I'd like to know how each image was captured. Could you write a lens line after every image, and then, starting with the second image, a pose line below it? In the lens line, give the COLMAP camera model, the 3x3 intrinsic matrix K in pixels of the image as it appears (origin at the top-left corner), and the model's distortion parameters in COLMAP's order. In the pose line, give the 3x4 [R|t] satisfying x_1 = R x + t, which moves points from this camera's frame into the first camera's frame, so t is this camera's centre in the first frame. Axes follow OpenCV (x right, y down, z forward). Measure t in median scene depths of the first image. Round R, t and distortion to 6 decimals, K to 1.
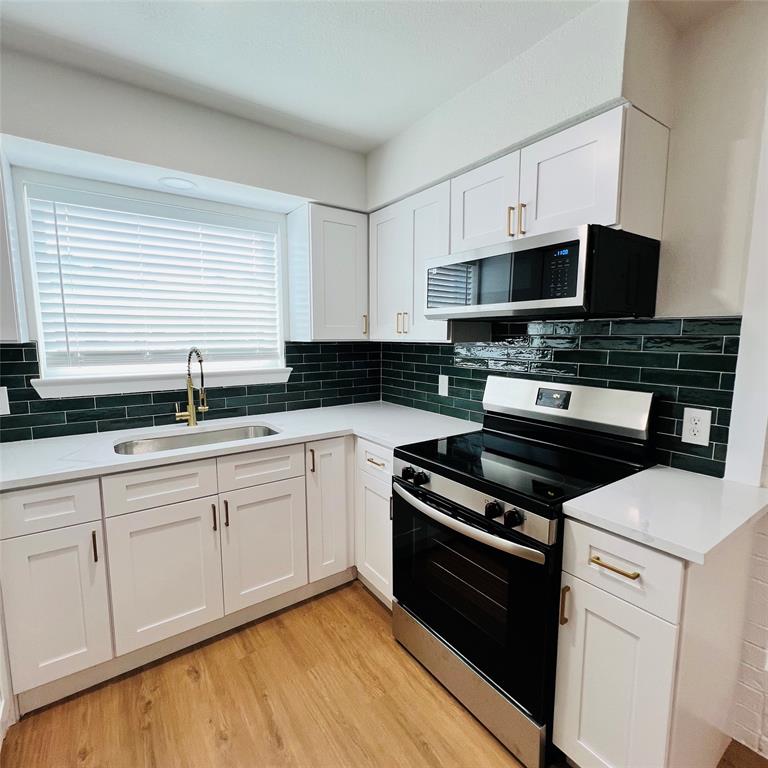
lens RADIAL K [[412.2, 0, 381.6], [0, 412.2, 384.5], [0, 0, 1]] dist [-0.000628, 0.001192]
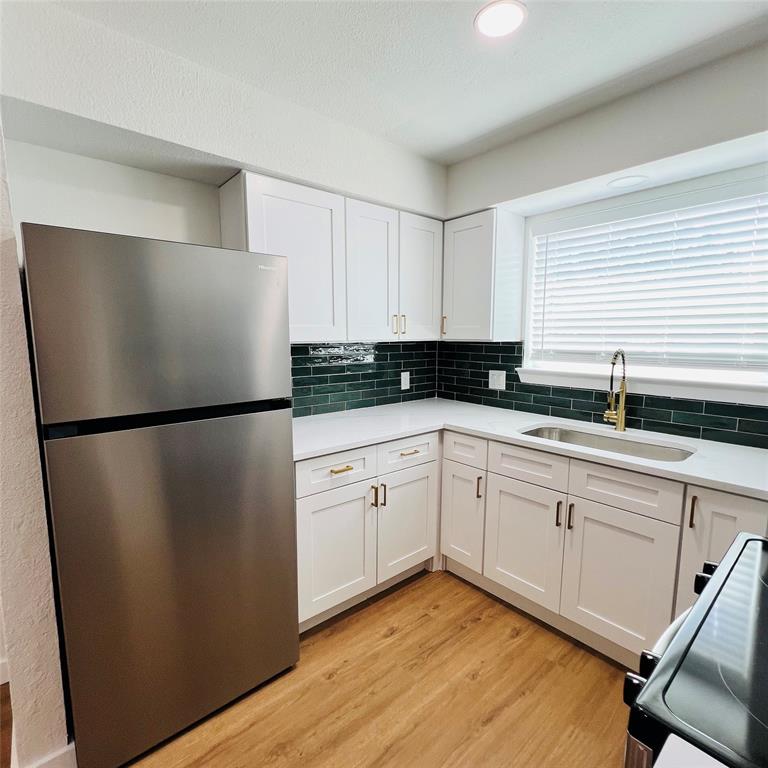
lens RADIAL K [[412.2, 0, 383.4], [0, 412.2, 384.8], [0, 0, 1]] dist [-0.000628, 0.001192]
pose [[0.097995, 0.117925, -0.988175, 0.491303], [-0.120446, 0.987061, 0.105847, -0.047645], [0.987871, 0.108649, 0.110931, 0.386984]]
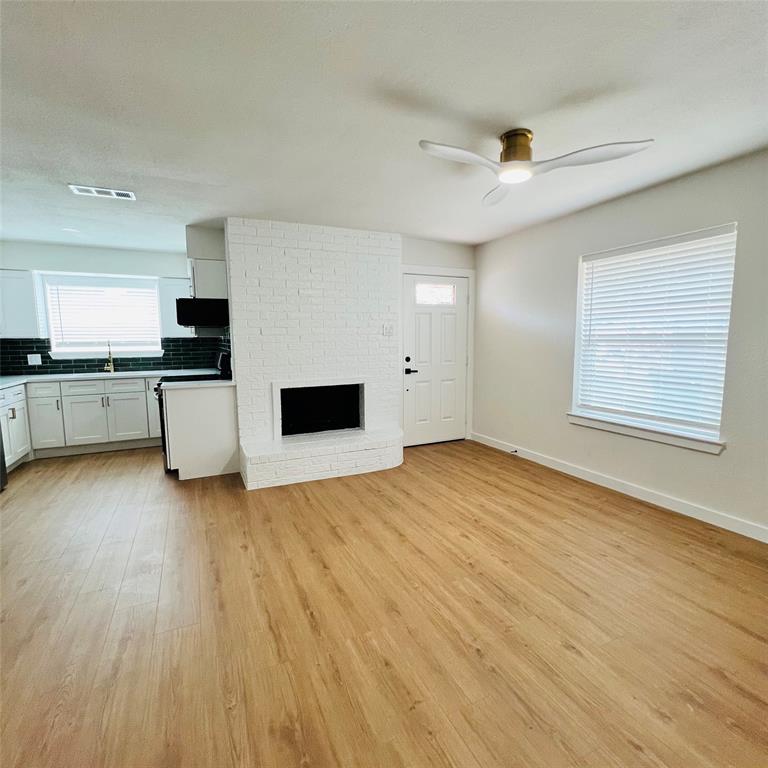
lens RADIAL K [[399.8, 0, 382.8], [0, 399.8, 386.9], [0, 0, 1]] dist [-0.009328, -0.002252]
pose [[0.986899, 0.011039, -0.160961, 1.690240], [-0.010789, 0.999939, 0.002423, 0.182610], [0.160978, -0.000655, 0.986958, -1.184798]]
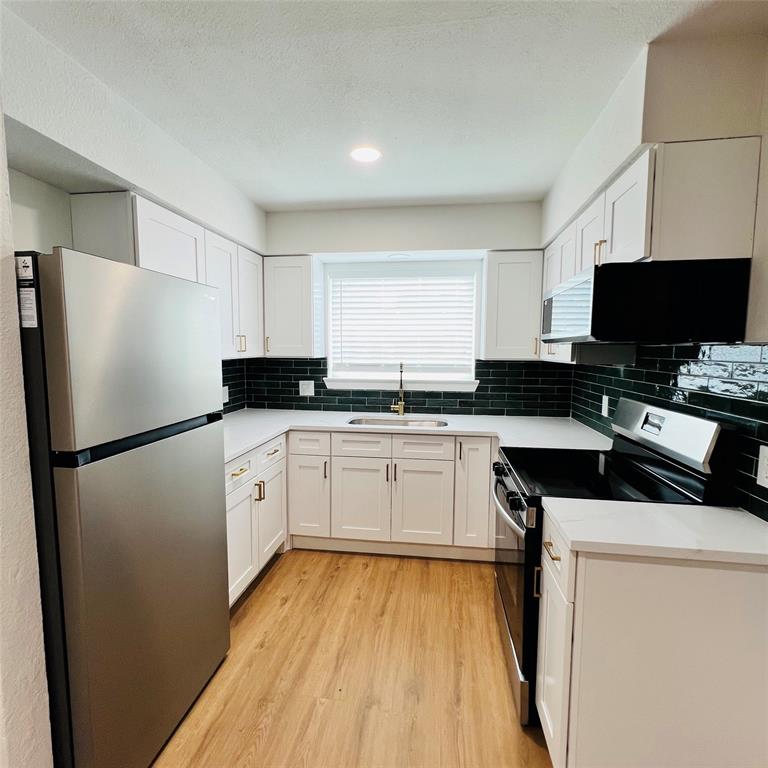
lens RADIAL K [[412.2, 0, 383.0], [0, 412.2, 383.3], [0, 0, 1]] dist [-0.000628, 0.001192]
pose [[0.729858, 0.059728, -0.680985, 0.565980], [-0.086756, 0.996214, -0.005606, -0.000045], [0.678072, 0.063171, 0.732276, -0.148888]]
